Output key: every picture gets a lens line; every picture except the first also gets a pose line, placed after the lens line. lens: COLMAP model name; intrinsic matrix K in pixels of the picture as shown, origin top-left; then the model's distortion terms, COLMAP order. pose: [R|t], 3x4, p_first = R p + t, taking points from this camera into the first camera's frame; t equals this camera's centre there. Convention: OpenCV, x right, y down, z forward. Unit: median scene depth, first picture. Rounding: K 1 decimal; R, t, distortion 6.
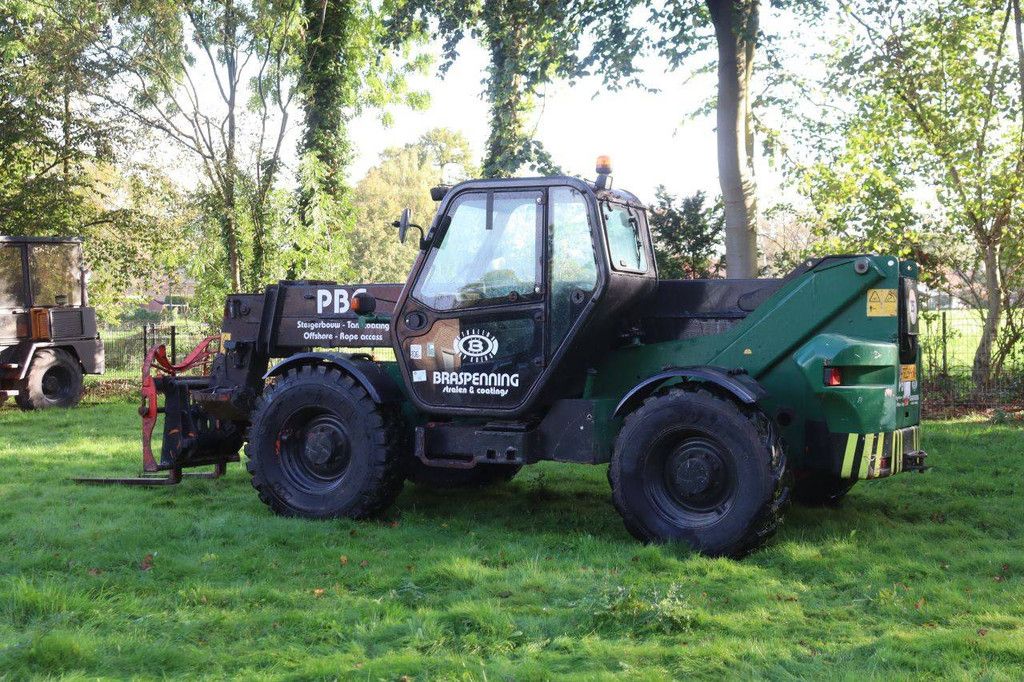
lens RADIAL K [[1442.8, 0, 512.0], [0, 1442.8, 341.0], [0, 0, 1]] dist [0.061693, 0.132083]
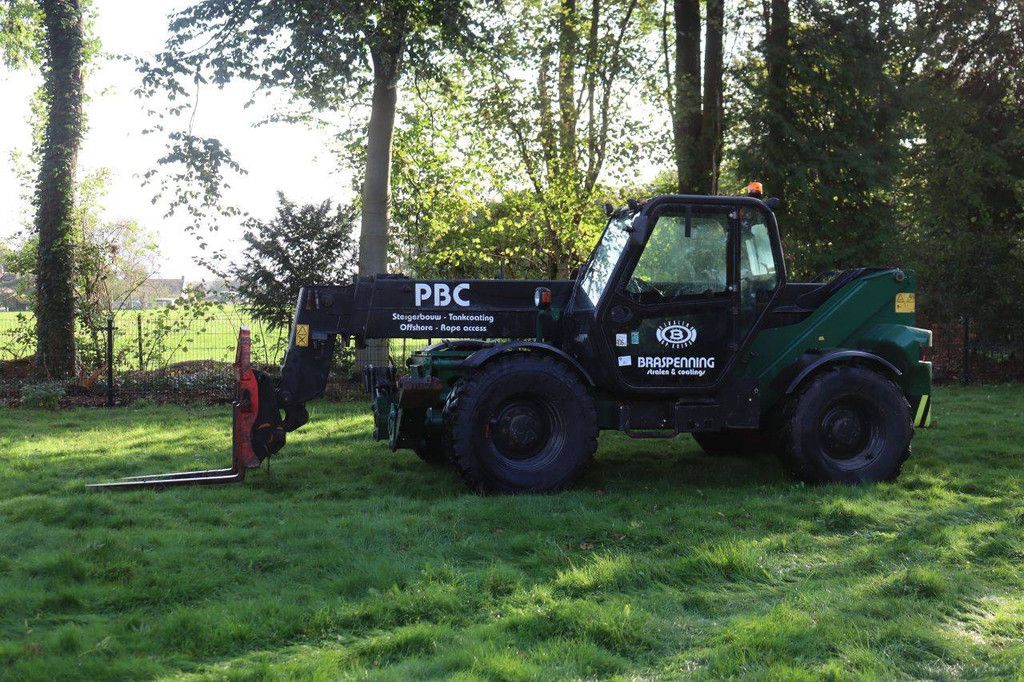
lens RADIAL K [[1340.7, 0, 512.0], [0, 1340.7, 341.0], [0, 0, 1]] dist [0.034173, 0.049558]
pose [[0.754674, -0.005210, 0.656079, -0.845937], [0.005794, 0.999982, 0.001276, 0.006460], [-0.656074, 0.002839, 0.754691, 0.254025]]
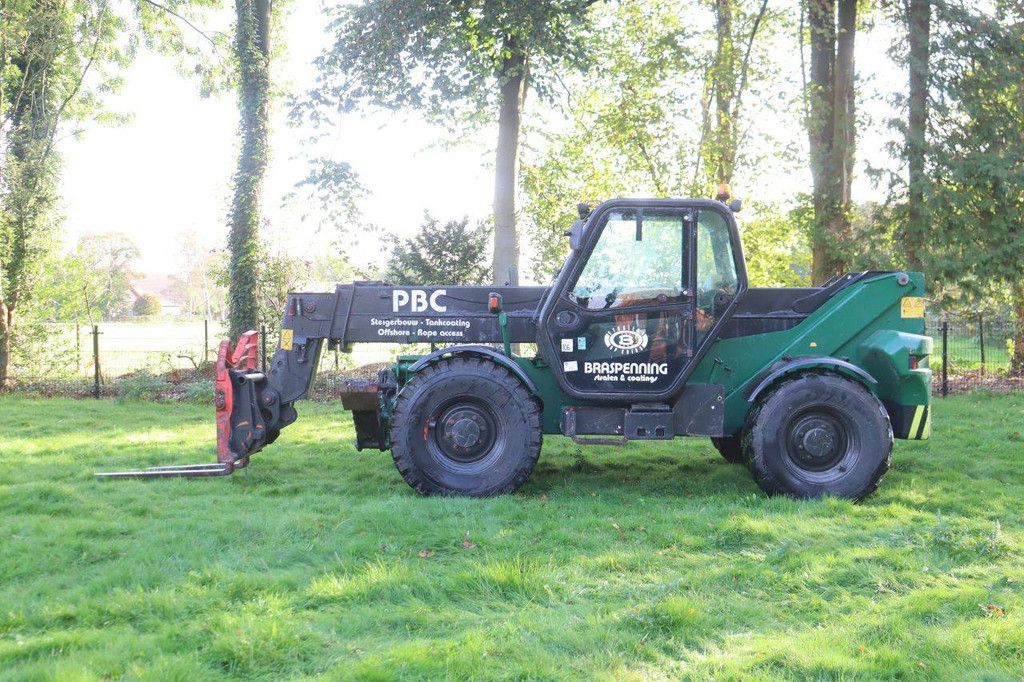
lens RADIAL K [[1204.2, 0, 512.0], [0, 1204.2, 341.0], [0, 0, 1]] dist [-0.015603, 0.013101]
pose [[0.897167, 0.000236, 0.441691, -0.535328], [0.001439, 0.999993, -0.003457, 0.007407], [-0.441688, 0.003737, 0.897161, 0.164796]]
